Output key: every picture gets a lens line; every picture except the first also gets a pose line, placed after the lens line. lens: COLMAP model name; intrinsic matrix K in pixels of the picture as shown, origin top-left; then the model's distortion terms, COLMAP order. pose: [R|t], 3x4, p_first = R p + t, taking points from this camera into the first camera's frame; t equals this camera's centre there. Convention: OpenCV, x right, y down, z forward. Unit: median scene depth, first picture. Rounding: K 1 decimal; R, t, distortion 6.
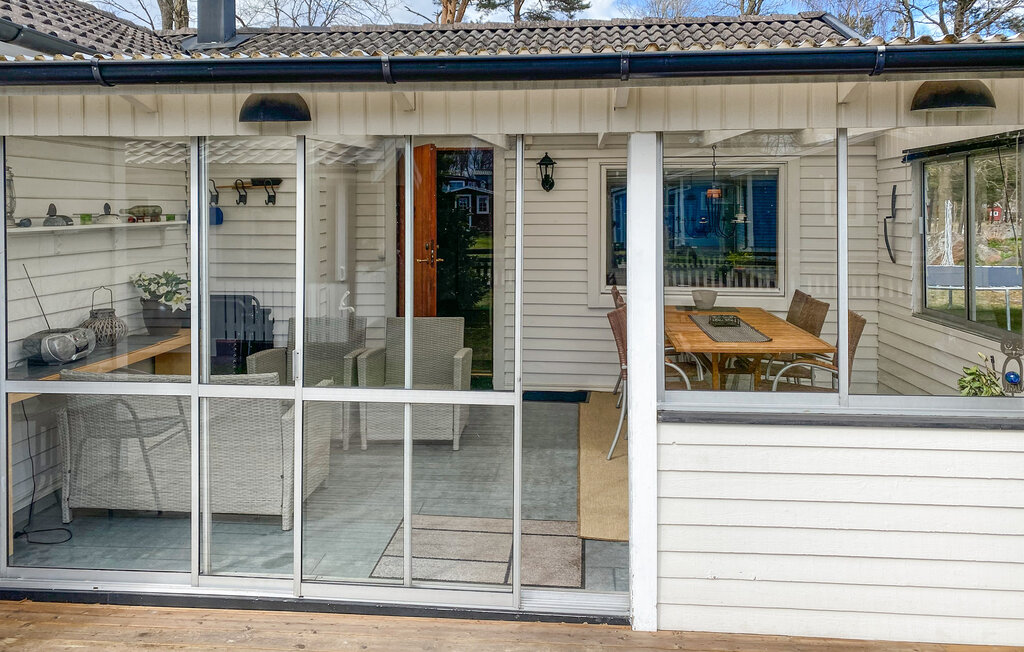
lens RADIAL K [[893.0, 0, 512.0], [0, 893.0, 326.0], [0, 0, 1]] dist [0.051708, -0.000893]
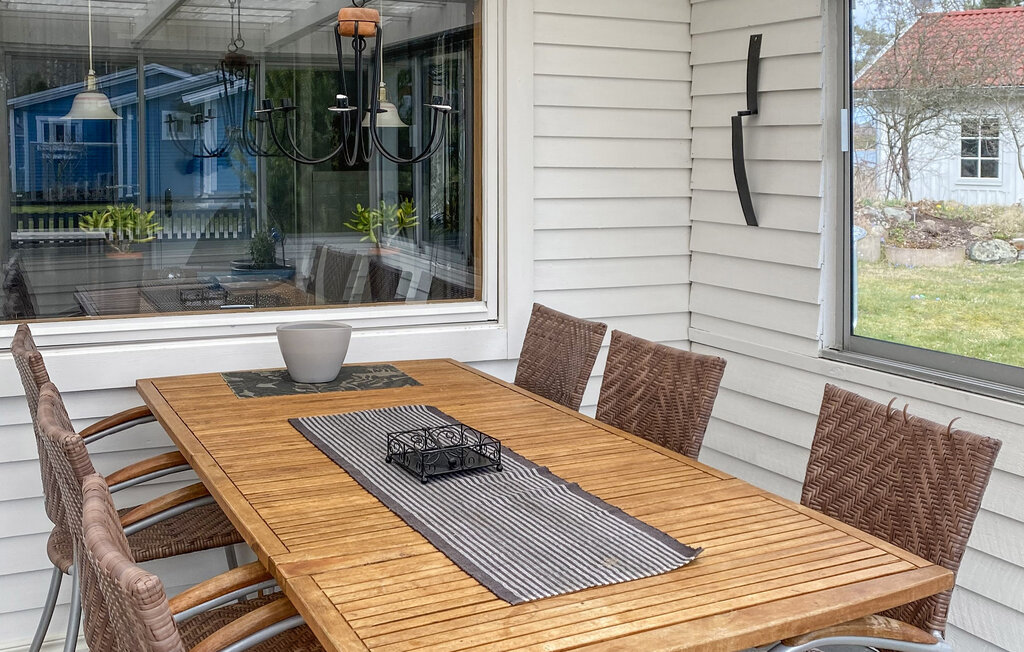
lens RADIAL K [[1059.4, 0, 512.0], [0, 1059.4, 326.0], [0, 0, 1]] dist [-0.002104, -0.003637]
pose [[0.854440, -0.086653, 0.512272, 0.075396], [0.068430, 0.996173, 0.054370, -0.056514], [-0.515023, -0.011401, 0.857100, 0.621708]]
